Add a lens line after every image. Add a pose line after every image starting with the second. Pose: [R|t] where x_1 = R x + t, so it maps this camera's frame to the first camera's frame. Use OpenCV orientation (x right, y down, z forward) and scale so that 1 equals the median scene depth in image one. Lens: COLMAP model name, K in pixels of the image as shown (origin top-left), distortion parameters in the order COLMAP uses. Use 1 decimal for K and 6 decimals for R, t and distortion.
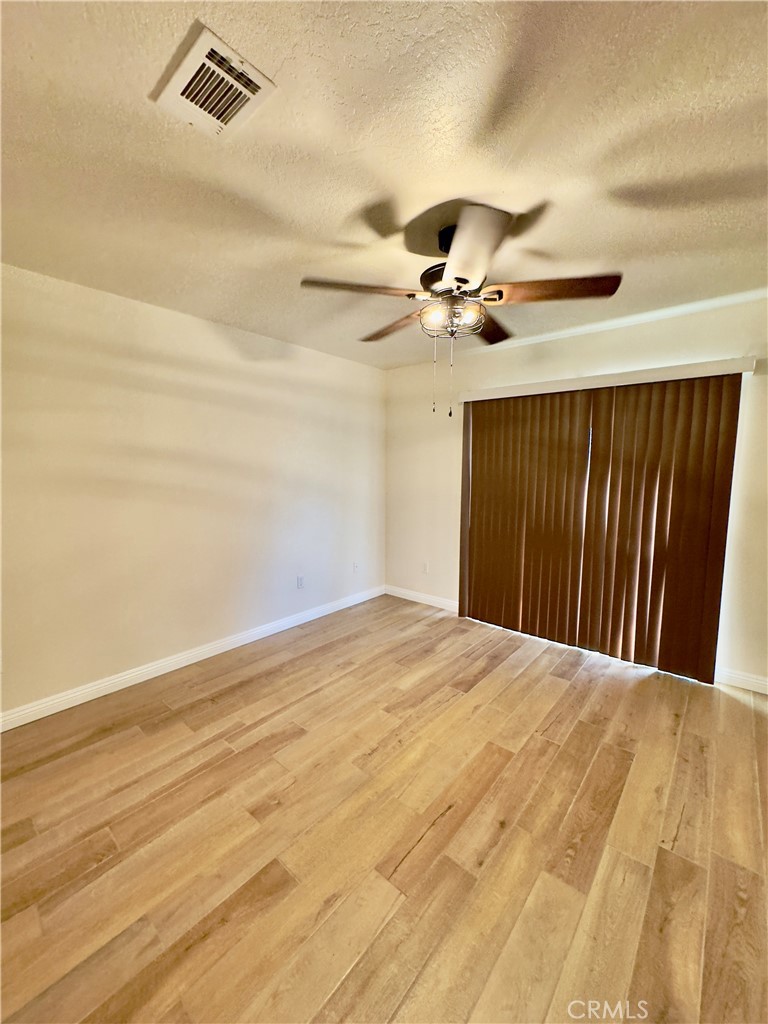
lens RADIAL K [[408.9, 0, 384.7], [0, 408.9, 511.1], [0, 0, 1]] dist [-0.001181, 0.000500]
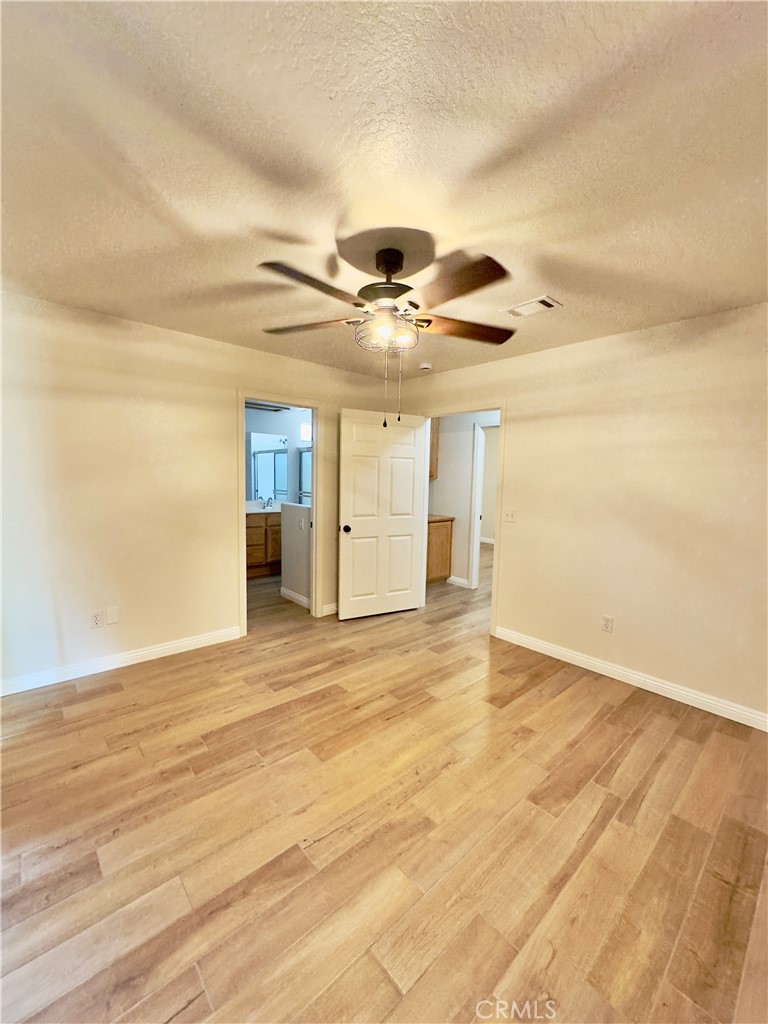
lens RADIAL K [[408.9, 0, 384.7], [0, 408.9, 511.1], [0, 0, 1]] dist [-0.001181, 0.000500]
pose [[-0.990231, -0.040722, 0.133357, 0.011295], [-0.013911, 0.980484, 0.196104, -0.204208], [-0.138741, 0.192333, -0.971473, 1.878236]]
